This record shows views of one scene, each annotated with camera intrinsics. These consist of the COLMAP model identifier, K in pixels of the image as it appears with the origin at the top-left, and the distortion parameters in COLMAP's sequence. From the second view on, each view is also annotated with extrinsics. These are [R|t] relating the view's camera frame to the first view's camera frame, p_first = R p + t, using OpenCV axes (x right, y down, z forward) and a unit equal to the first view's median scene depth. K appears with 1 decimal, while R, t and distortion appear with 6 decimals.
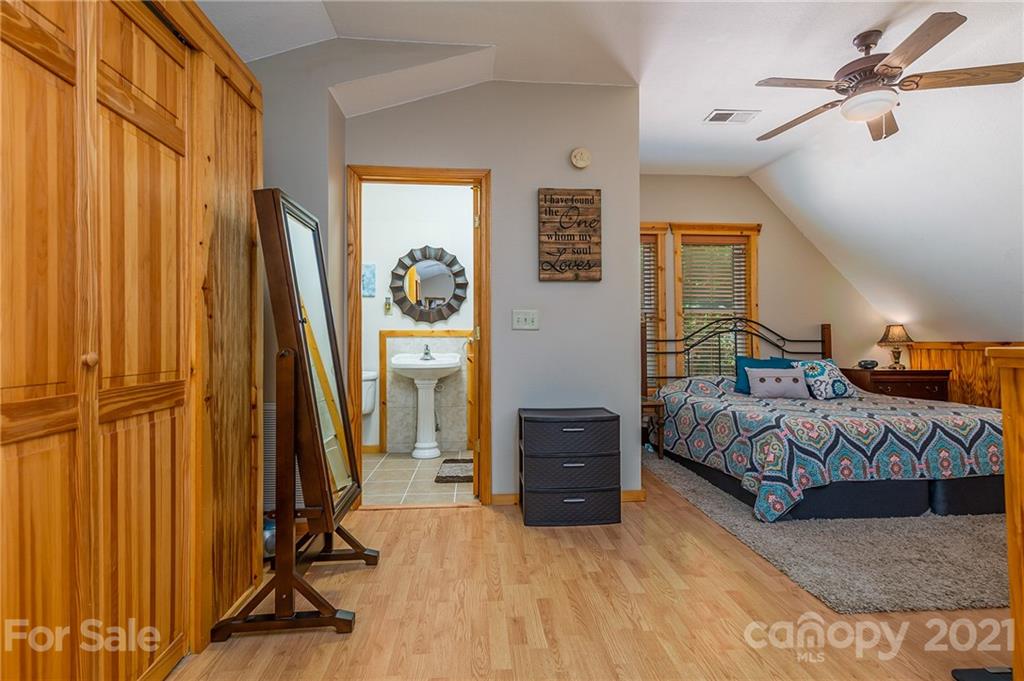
lens RADIAL K [[472.7, 0, 518.0], [0, 472.7, 335.2], [0, 0, 1]] dist [0.000783, -0.000249]
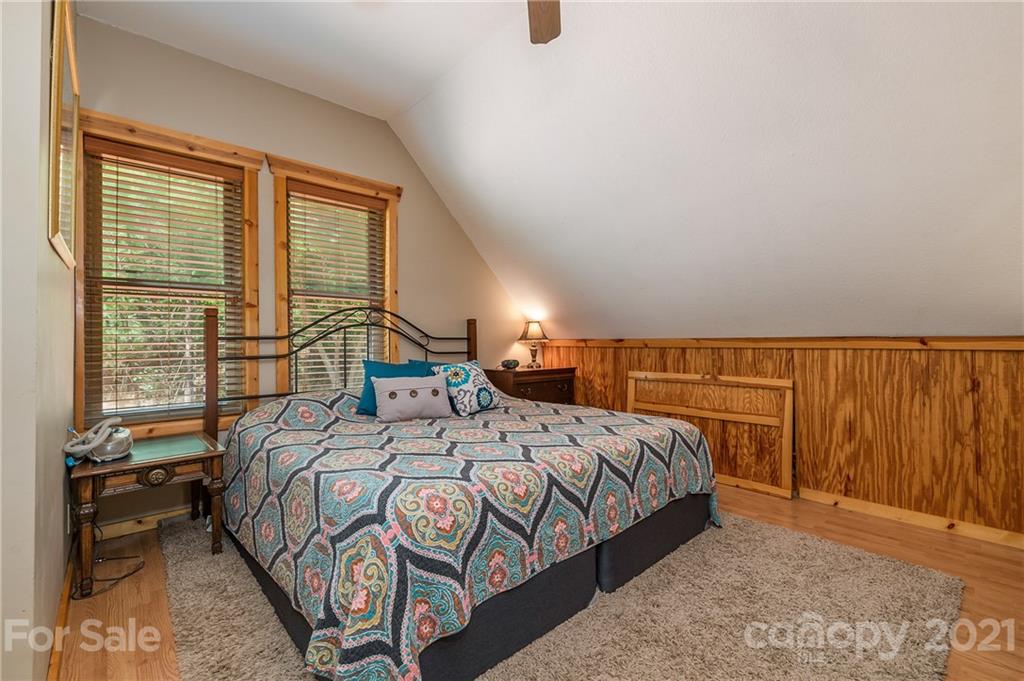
lens RADIAL K [[472.7, 0, 518.0], [0, 472.7, 335.2], [0, 0, 1]] dist [0.000783, -0.000249]
pose [[0.782975, 0.003166, 0.622046, 0.230981], [-0.005298, 0.999985, 0.001580, 0.005405], [-0.622031, -0.004533, 0.782979, 0.346943]]
